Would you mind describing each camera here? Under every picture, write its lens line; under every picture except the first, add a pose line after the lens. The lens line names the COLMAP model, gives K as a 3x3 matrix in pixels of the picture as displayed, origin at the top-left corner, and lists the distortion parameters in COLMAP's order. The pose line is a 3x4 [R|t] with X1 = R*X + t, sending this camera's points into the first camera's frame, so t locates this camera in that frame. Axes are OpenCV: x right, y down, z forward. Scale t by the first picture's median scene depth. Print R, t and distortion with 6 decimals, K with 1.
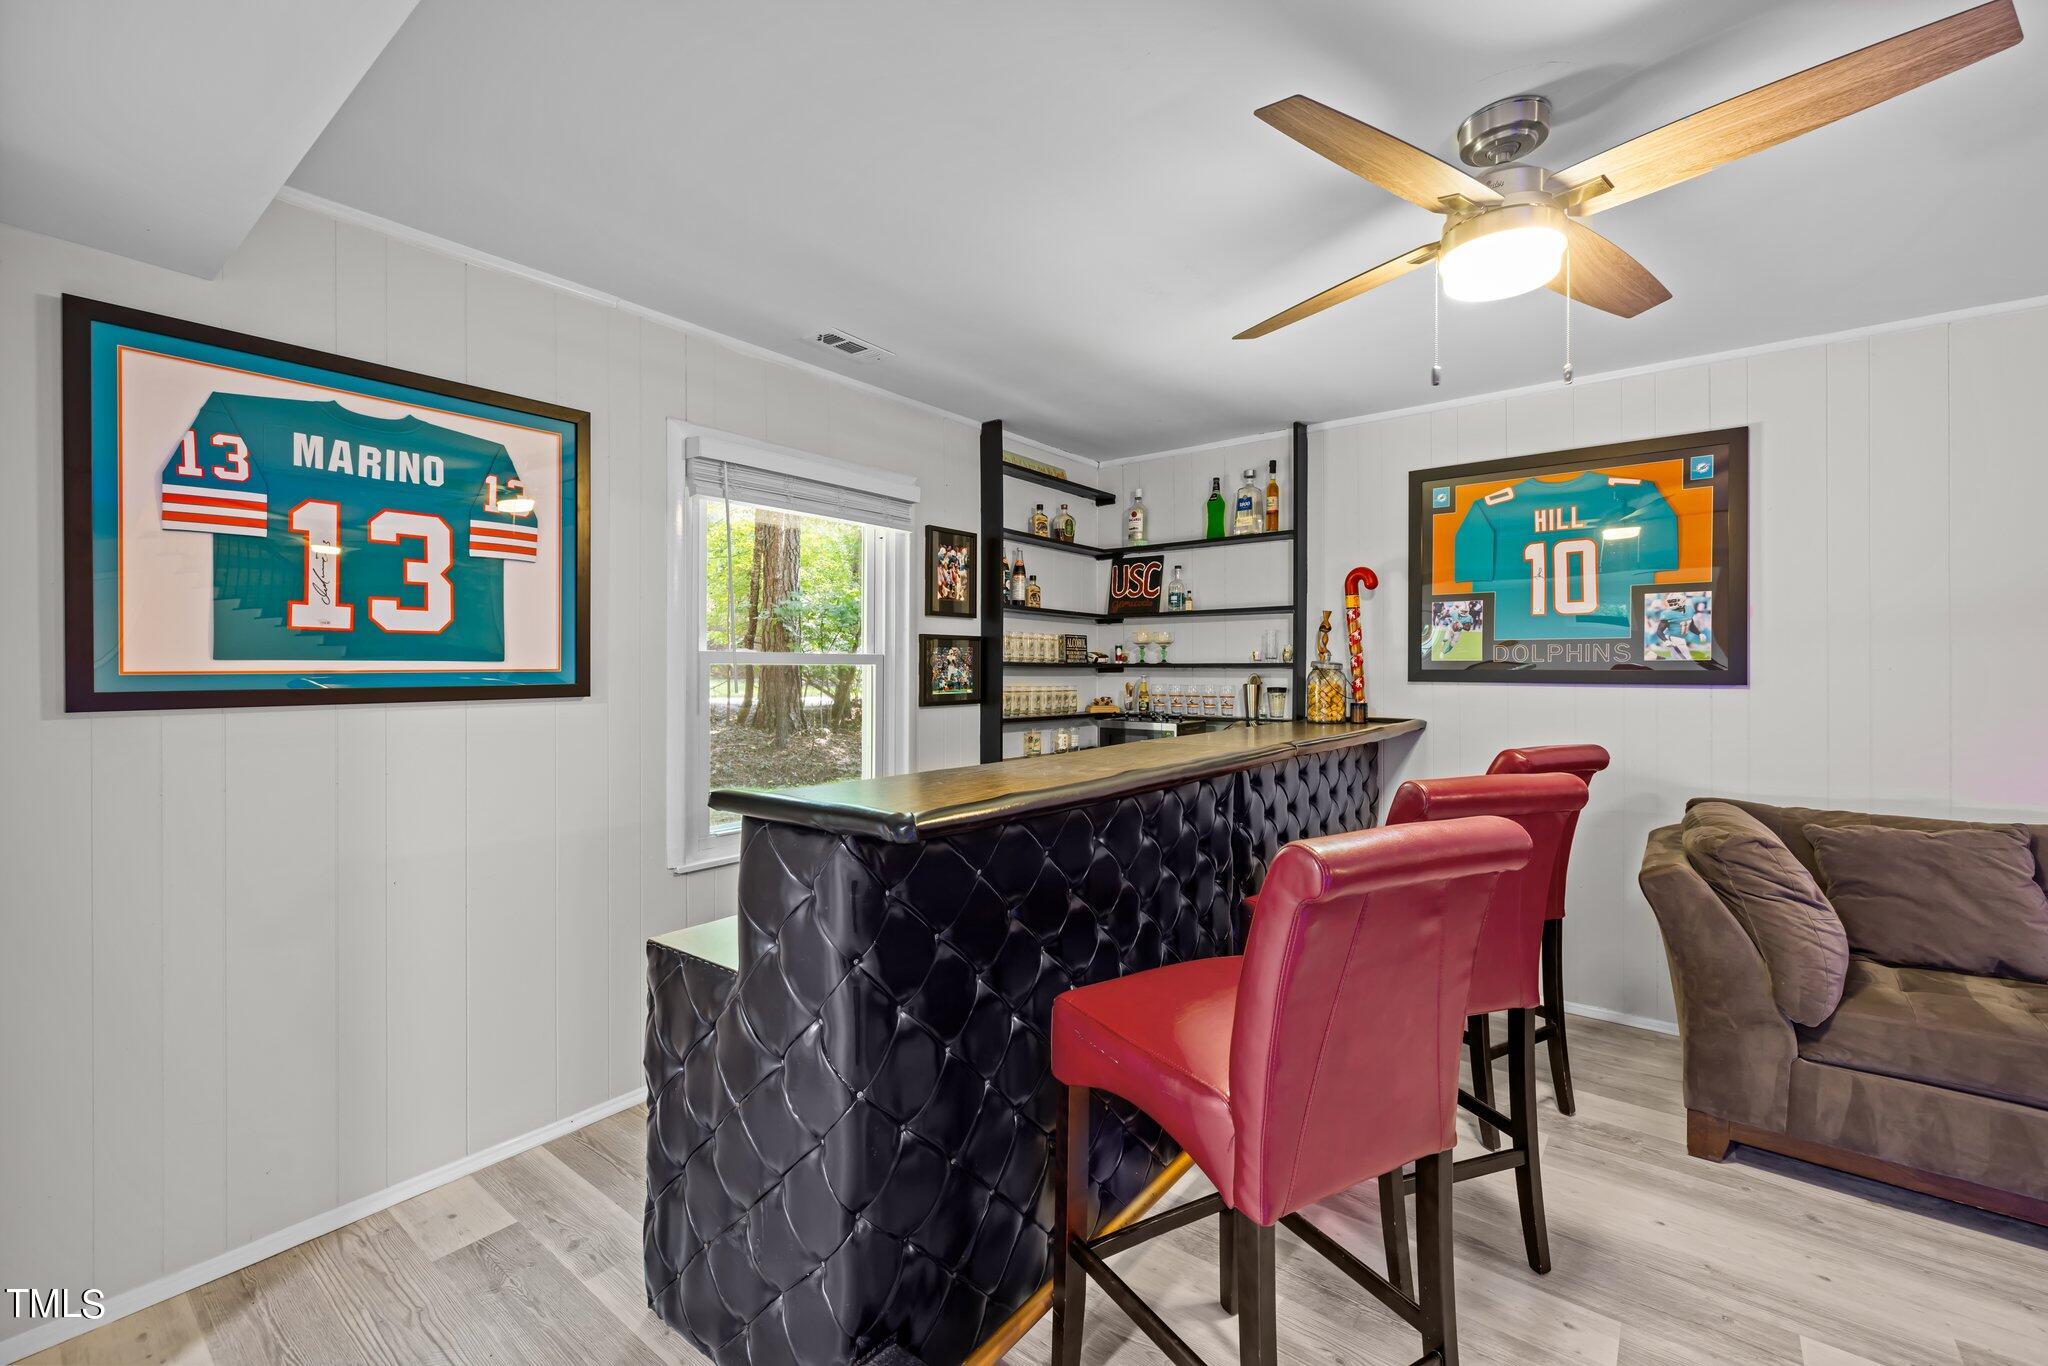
lens RADIAL K [[857.8, 0, 1022.7], [0, 857.8, 668.3], [0, 0, 1]] dist [0.006929, -0.000524]
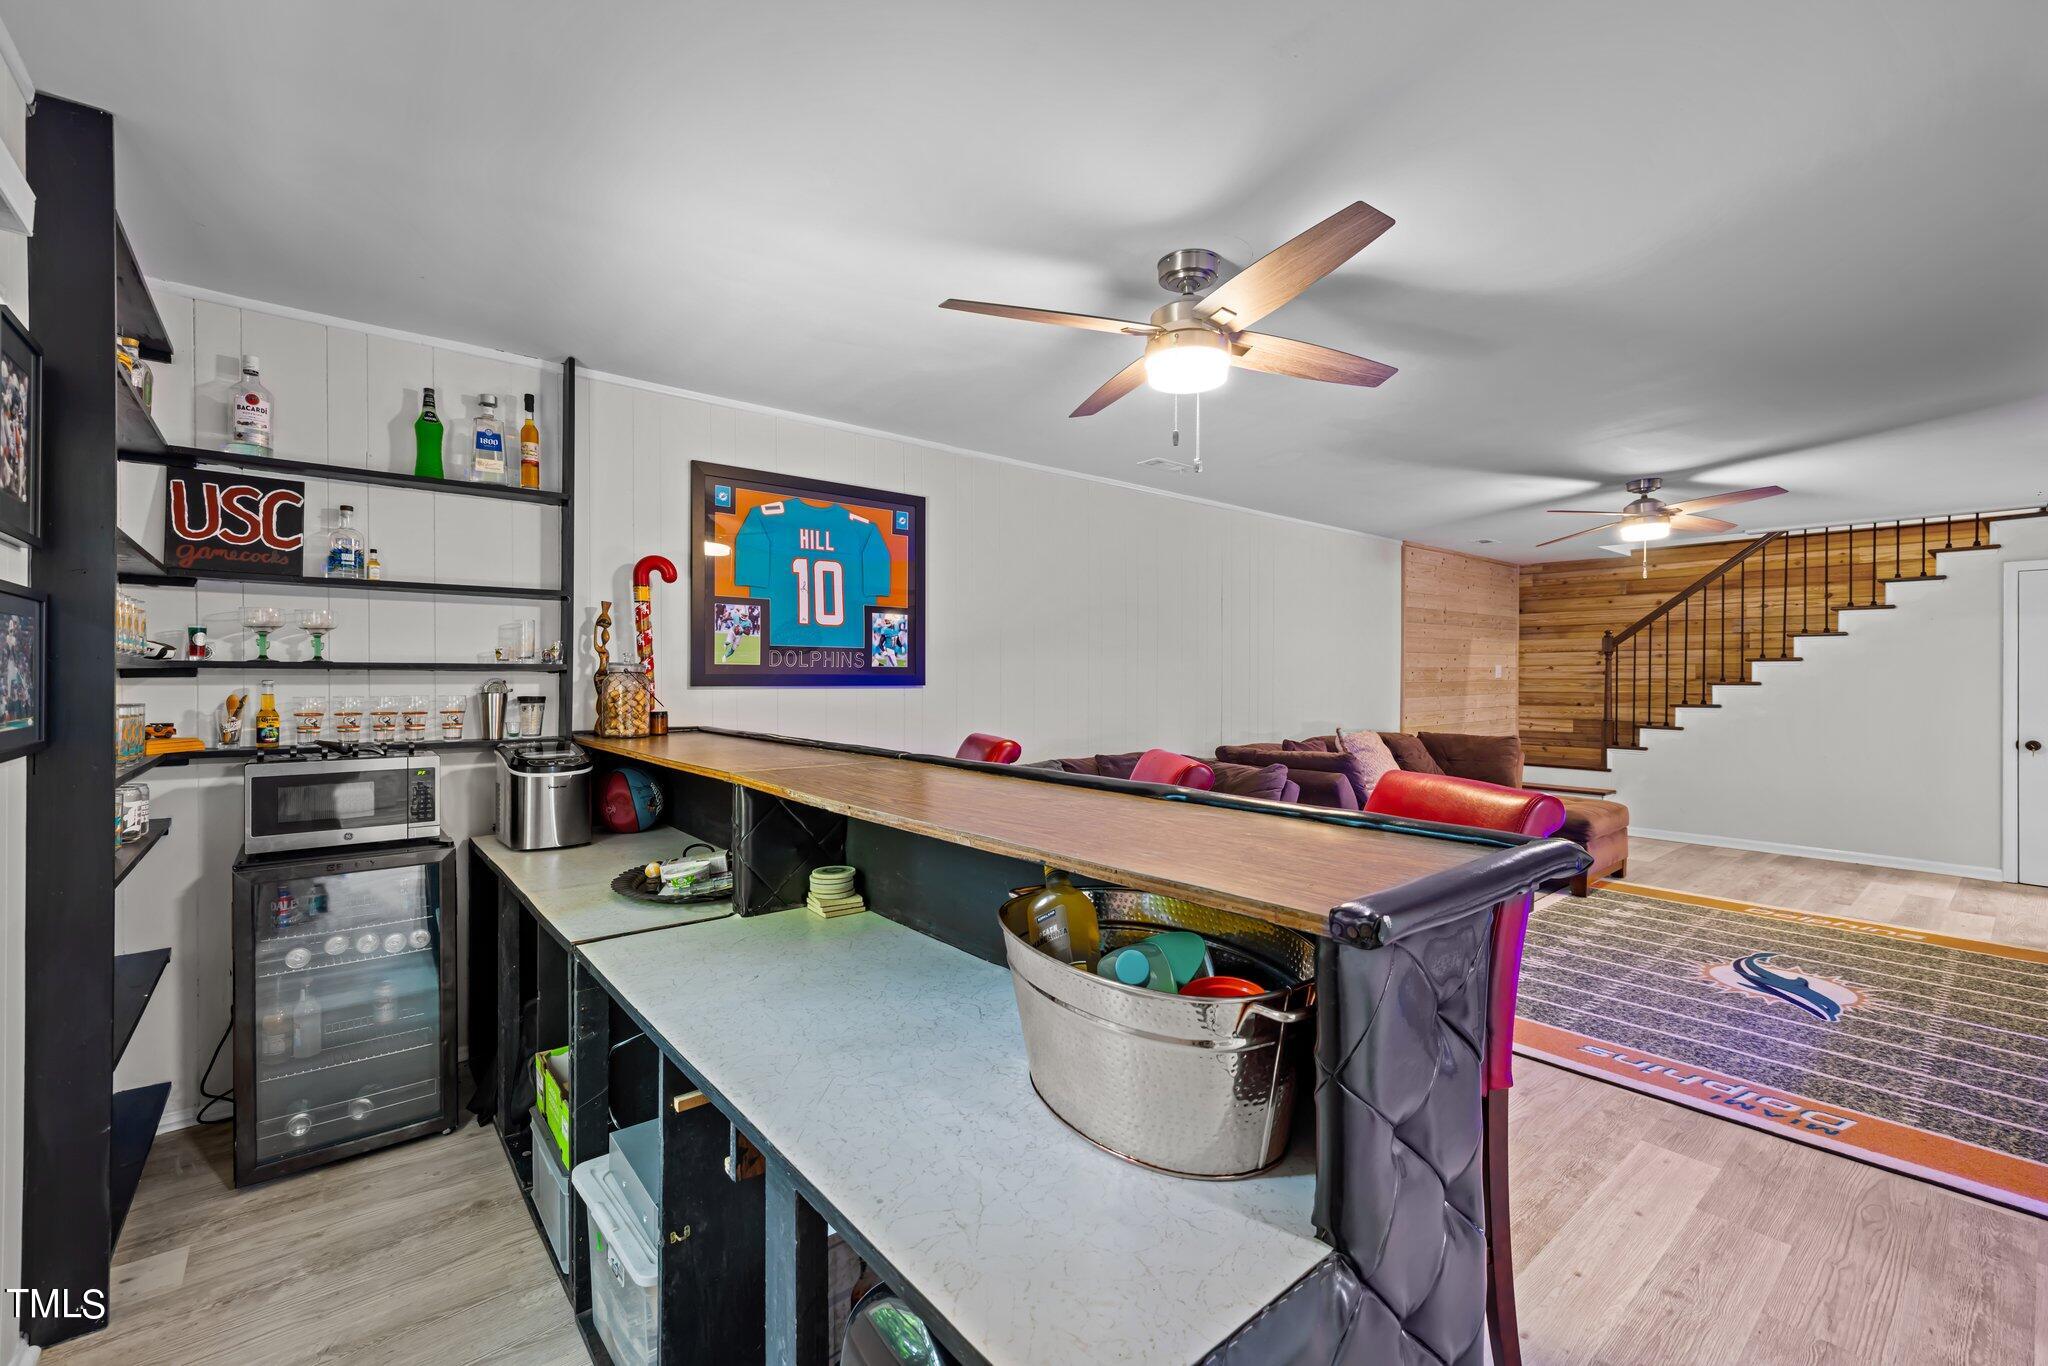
lens RADIAL K [[857.8, 0, 1019.1], [0, 857.8, 678.0], [0, 0, 1]] dist [0.006929, -0.000524]
pose [[0.220103, -0.000833, 0.975476, -0.390087], [-0.001924, 0.999997, 0.001288, 0.004761], [-0.975475, -0.002161, 0.220100, 0.463951]]
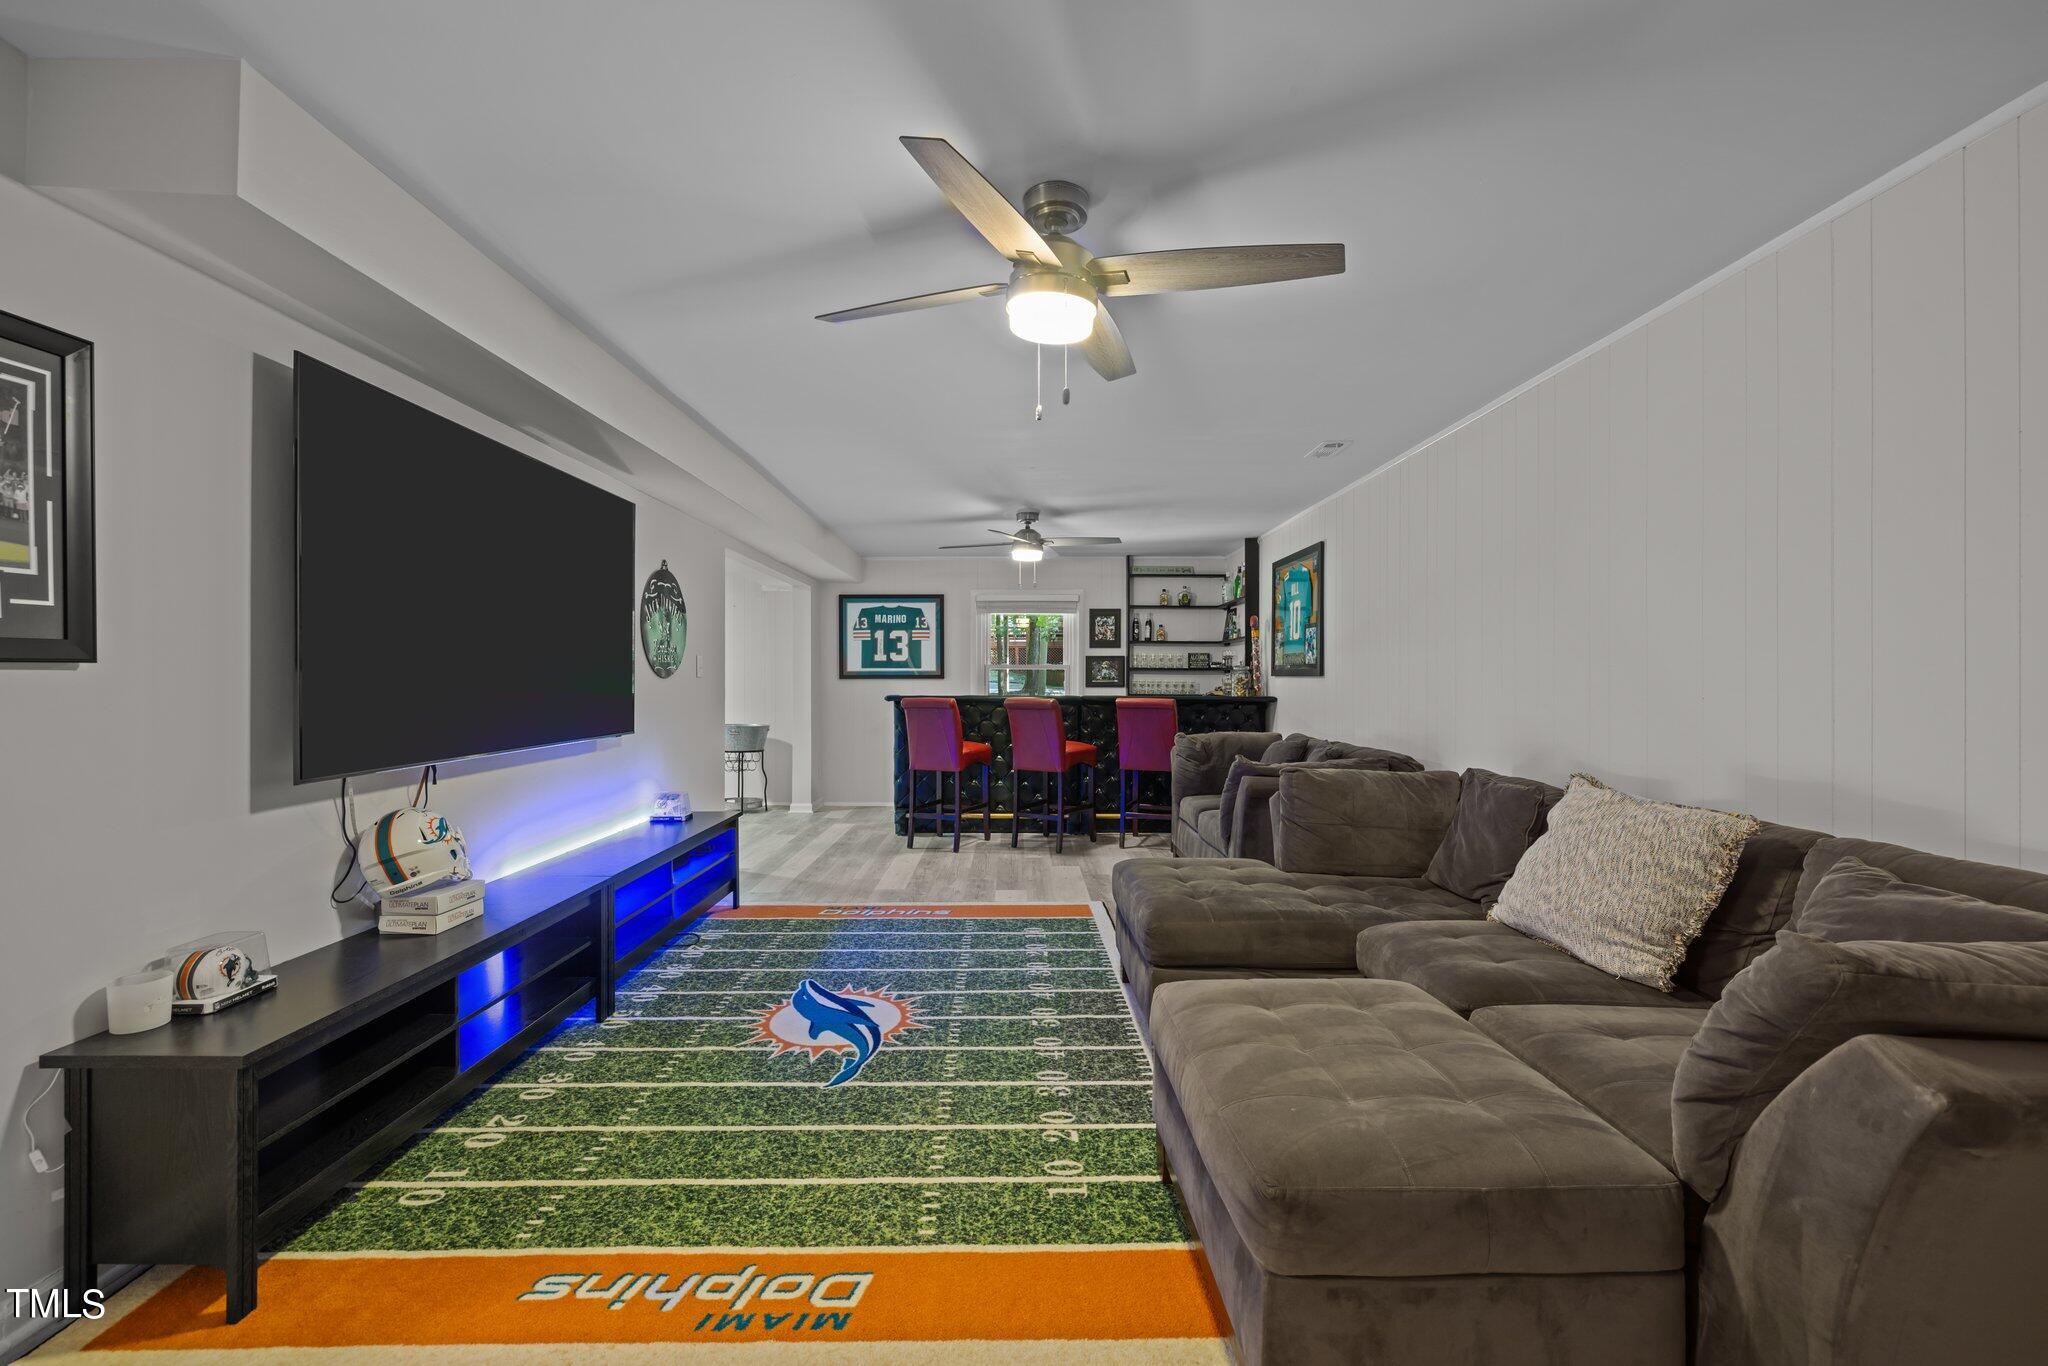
lens RADIAL K [[857.8, 0, 1032.9], [0, 857.8, 681.0], [0, 0, 1]] dist [0.006929, -0.000524]
pose [[0.624916, 0.003791, -0.780683, 1.537005], [-0.002232, 0.999993, 0.003069, 0.020382], [0.780689, -0.000175, 0.624920, -0.543035]]
